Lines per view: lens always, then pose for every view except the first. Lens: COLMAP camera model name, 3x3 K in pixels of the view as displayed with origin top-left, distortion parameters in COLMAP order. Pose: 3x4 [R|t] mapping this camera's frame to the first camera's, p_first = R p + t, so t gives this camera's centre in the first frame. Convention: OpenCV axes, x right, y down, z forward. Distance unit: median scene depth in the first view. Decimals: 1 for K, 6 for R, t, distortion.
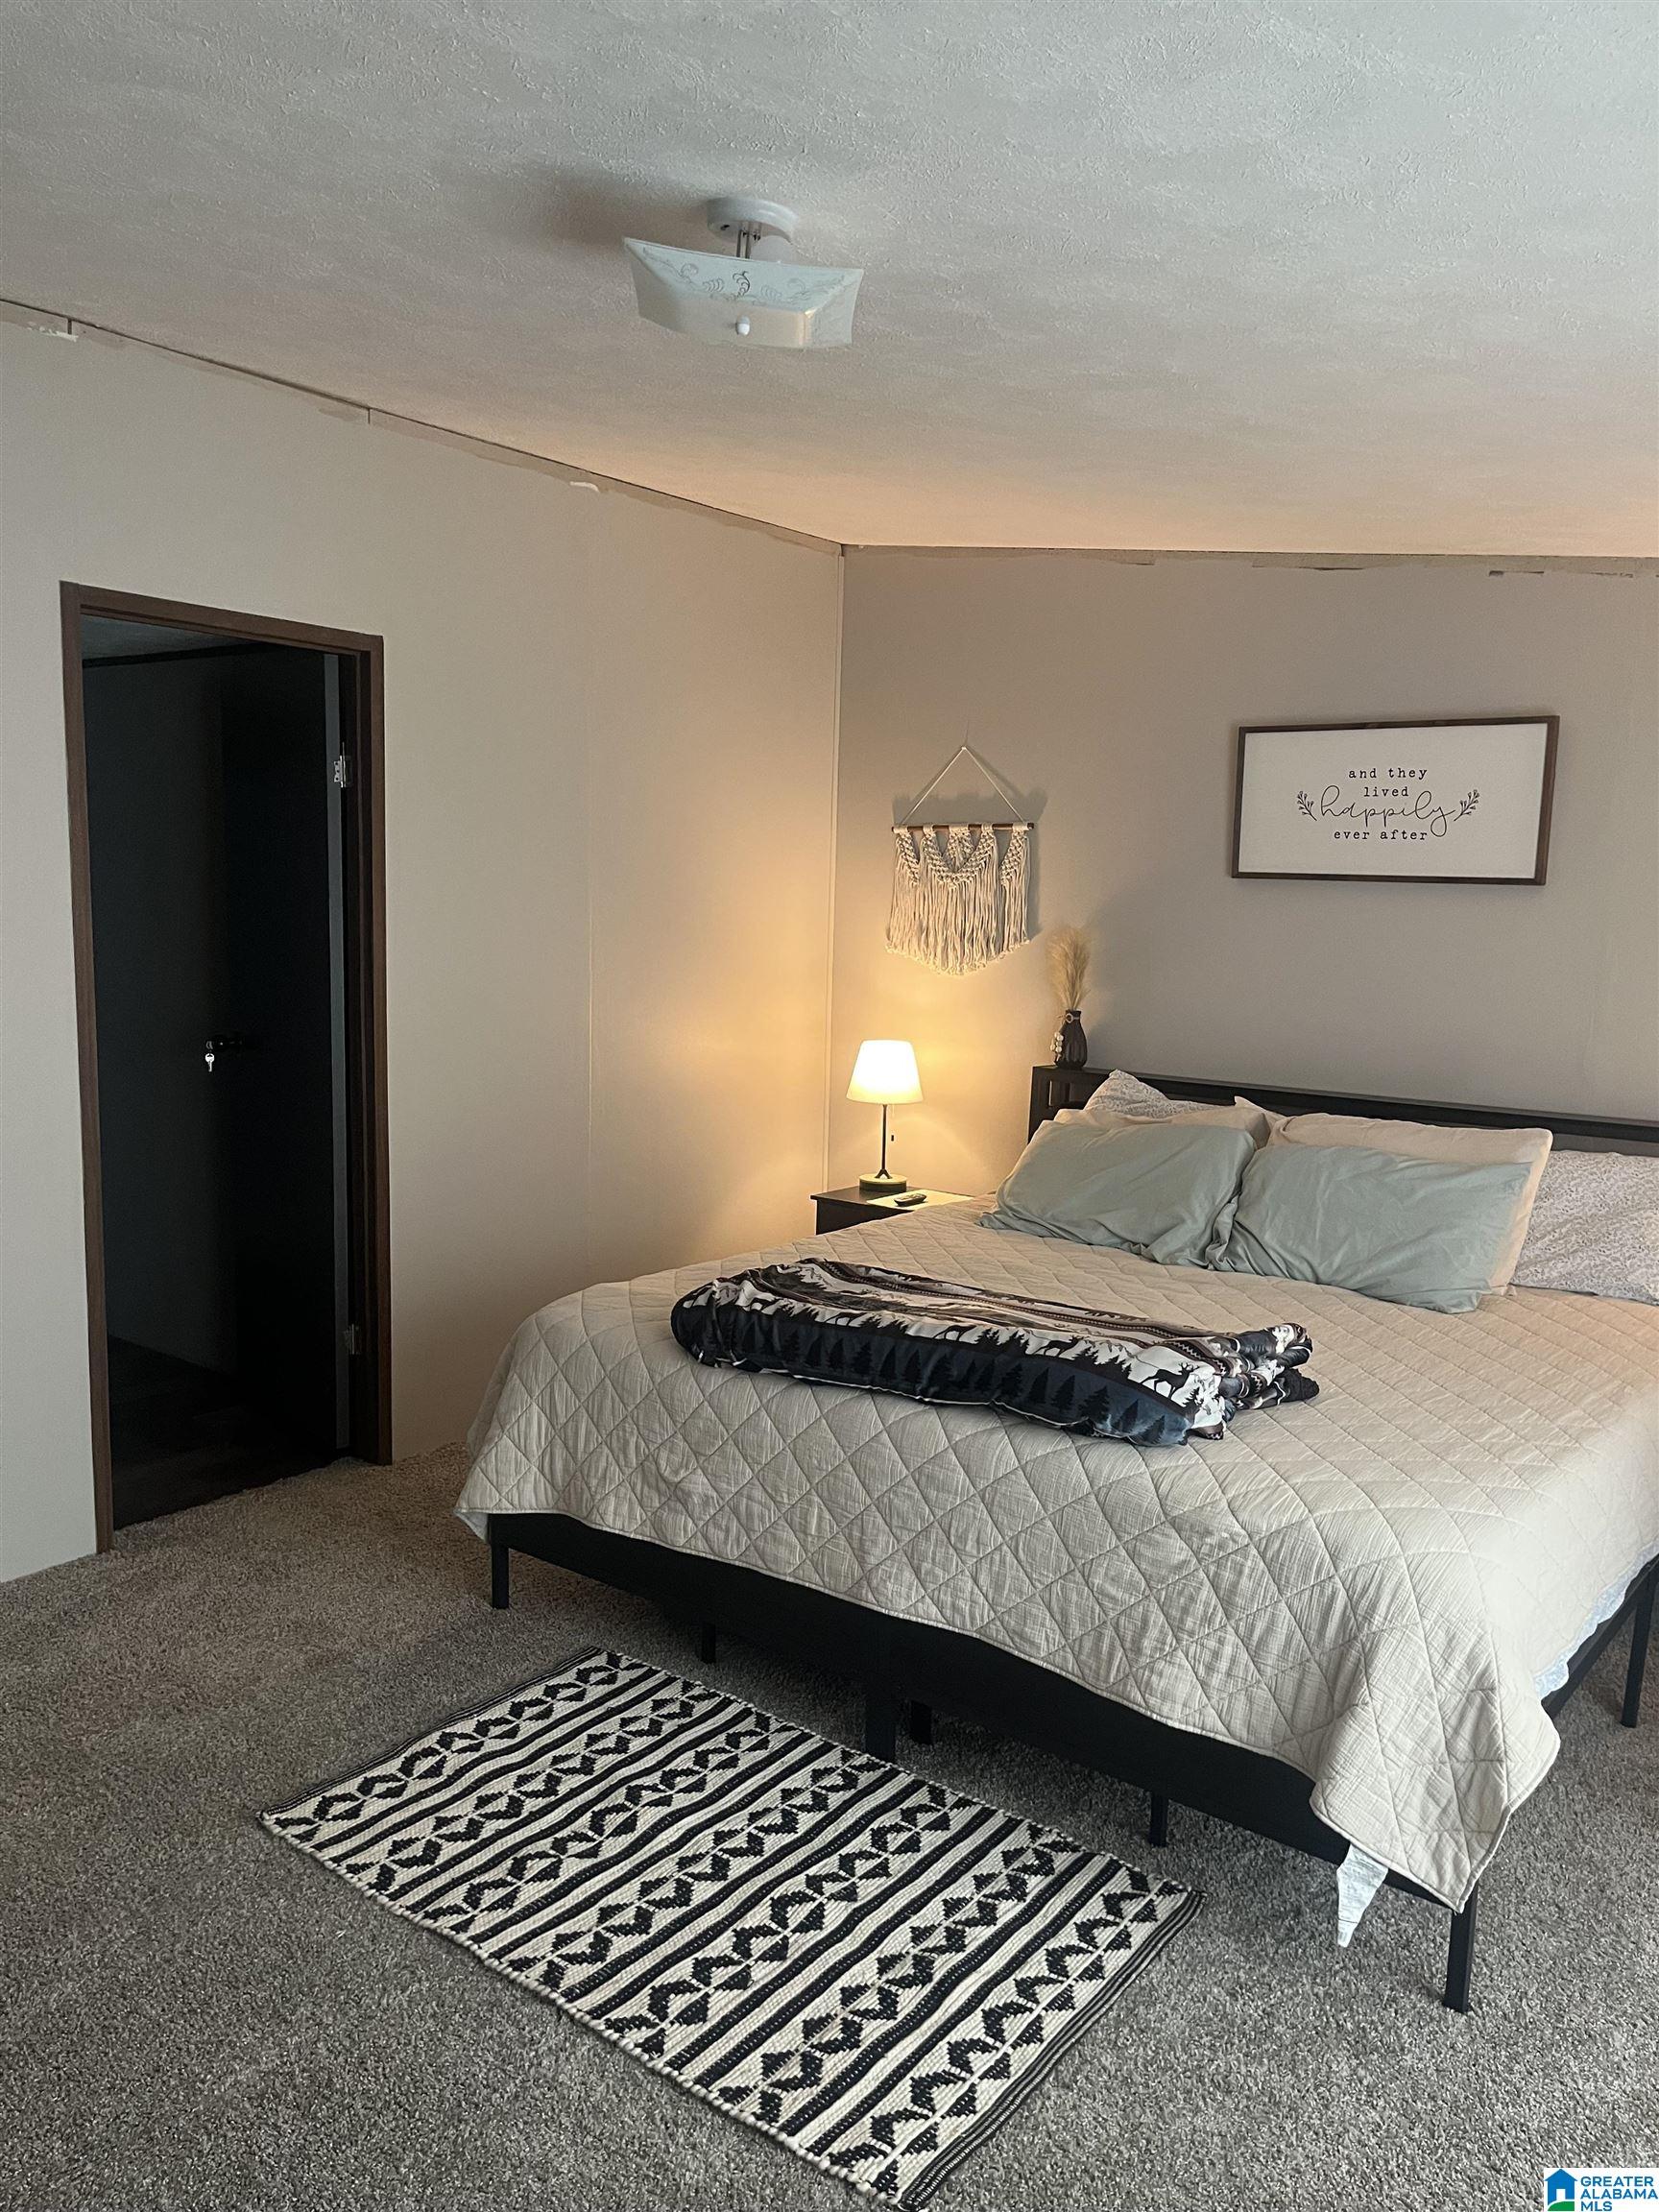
lens RADIAL K [[1689.3, 0, 833.2], [0, 1689.3, 1143.3], [0, 0, 1]] dist [0.071523, -0.095722]
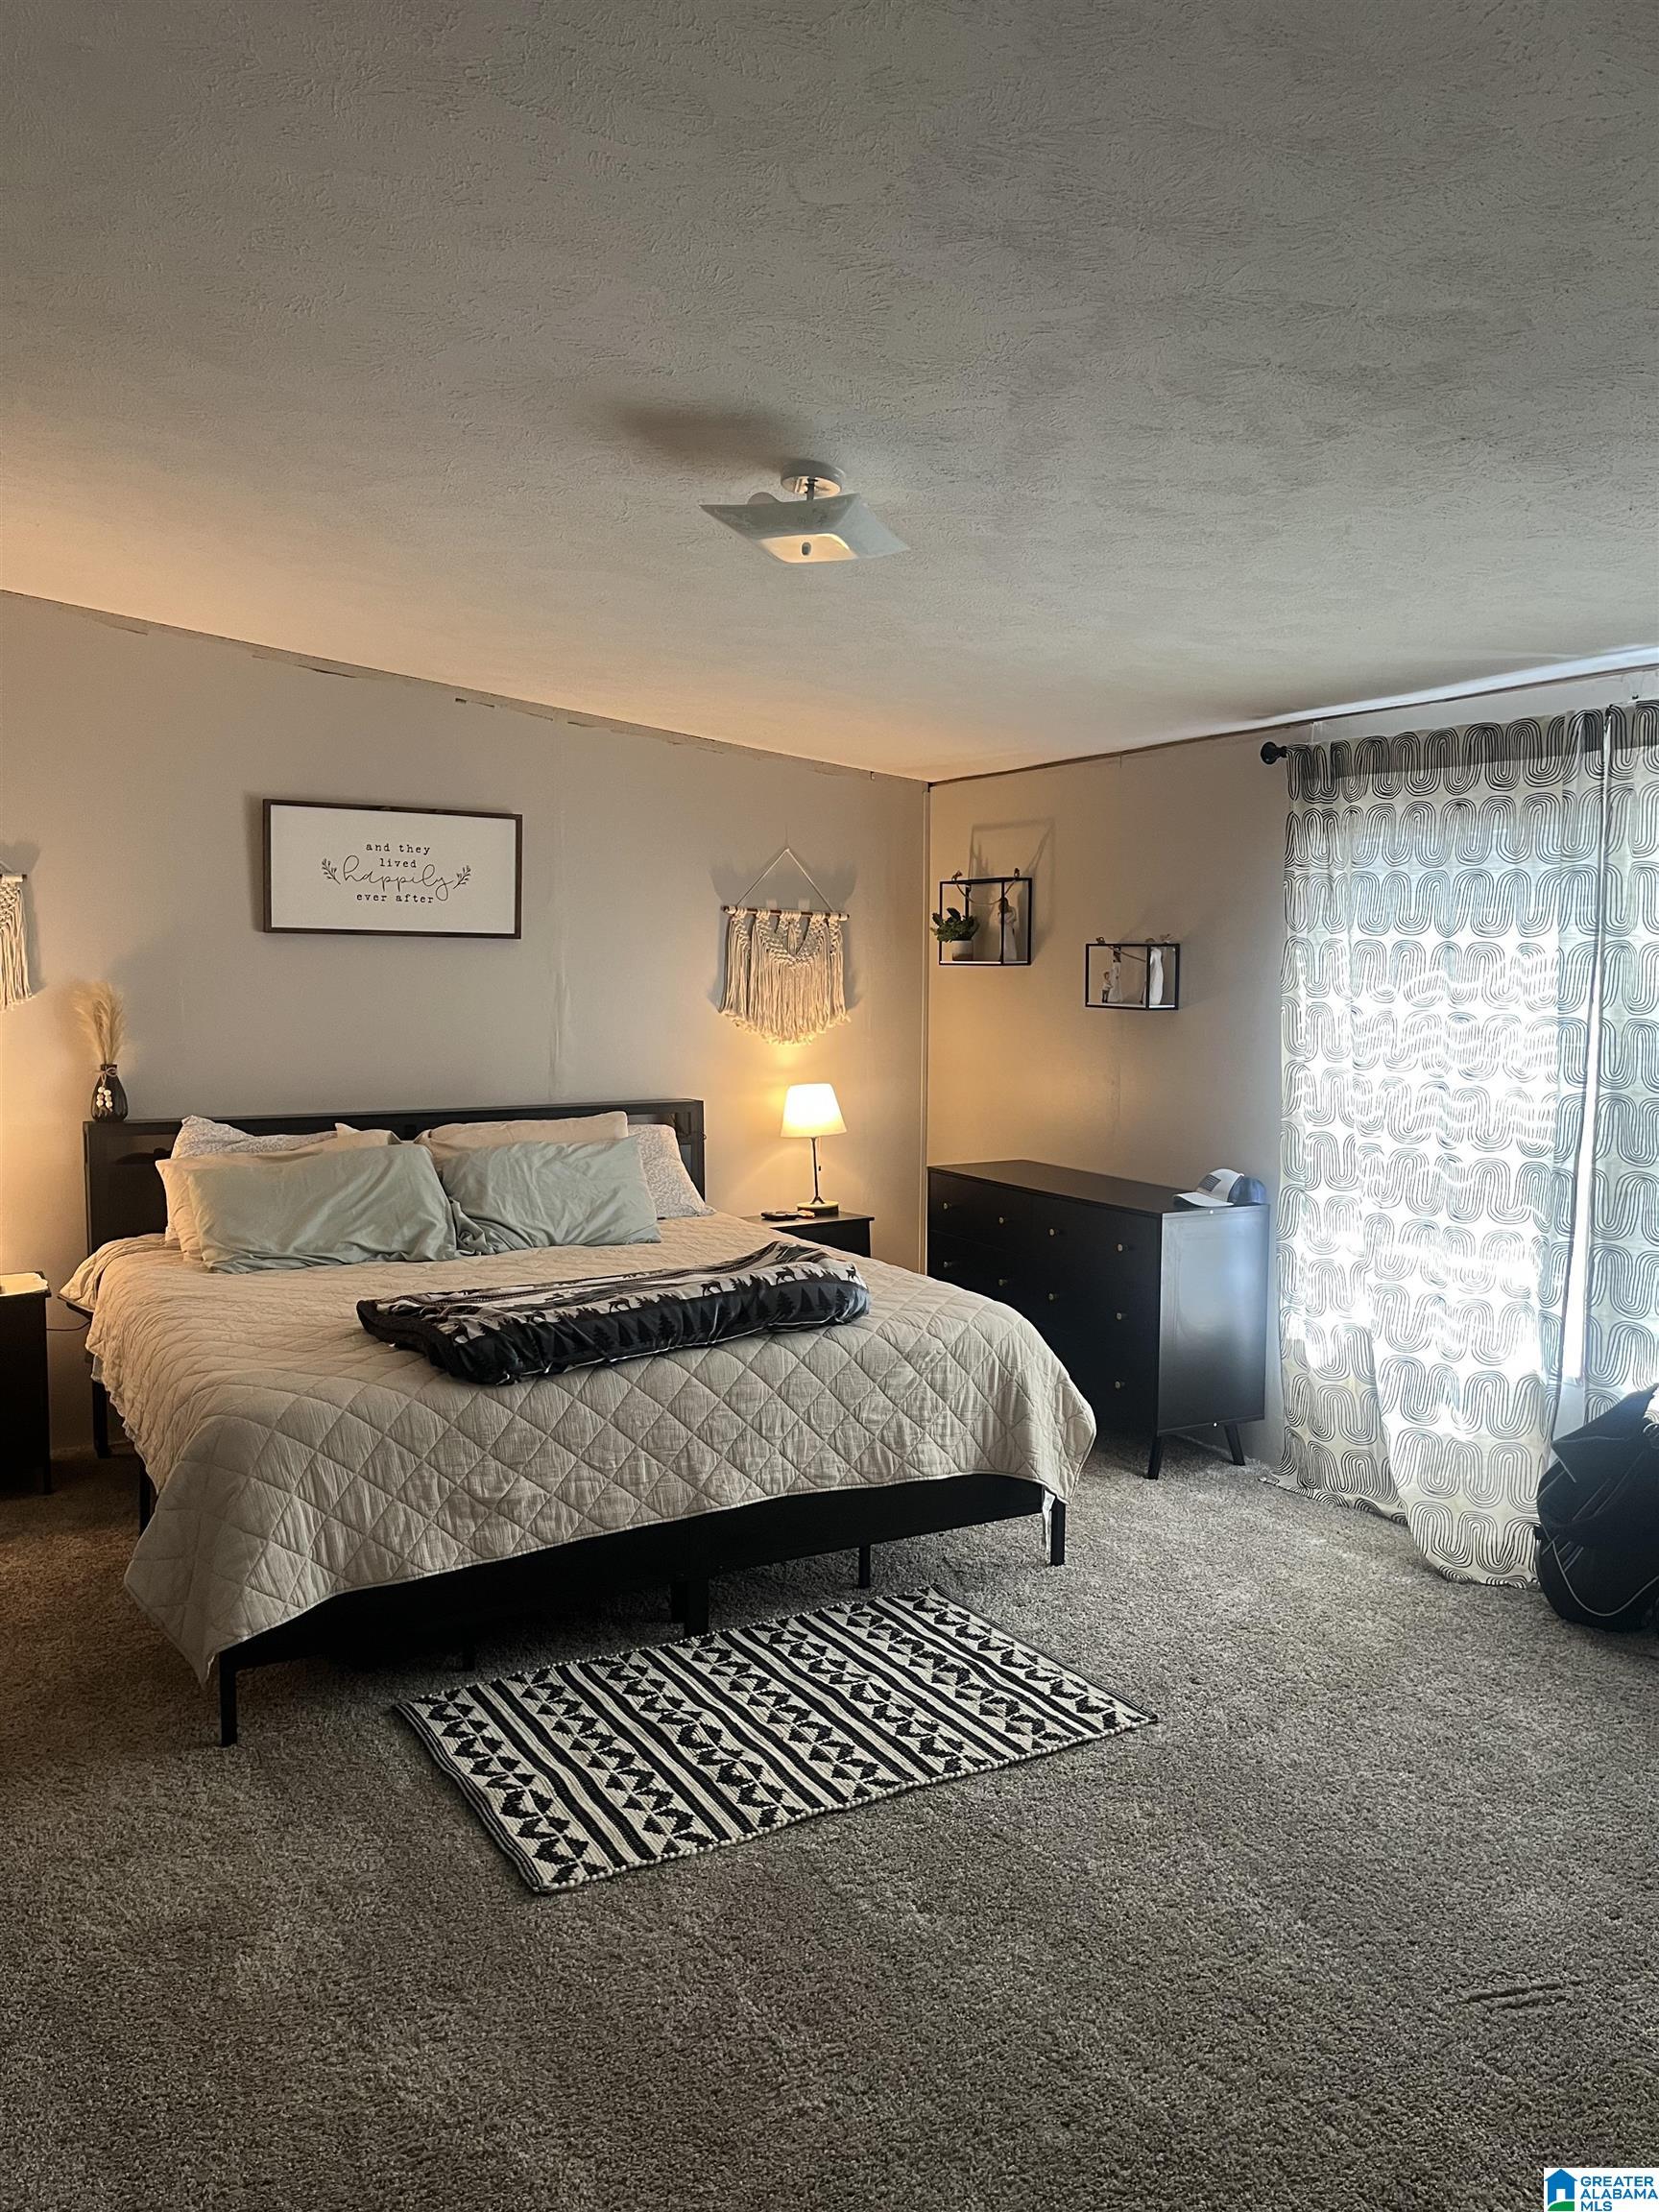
lens RADIAL K [[1689.3, 0, 833.2], [0, 1689.3, 1143.3], [0, 0, 1]] dist [0.071523, -0.095722]
pose [[0.375725, -0.124719, 0.918301, -1.015924], [0.139726, 0.987199, 0.076907, -0.081803], [-0.916137, 0.099414, 0.388342, 0.365956]]
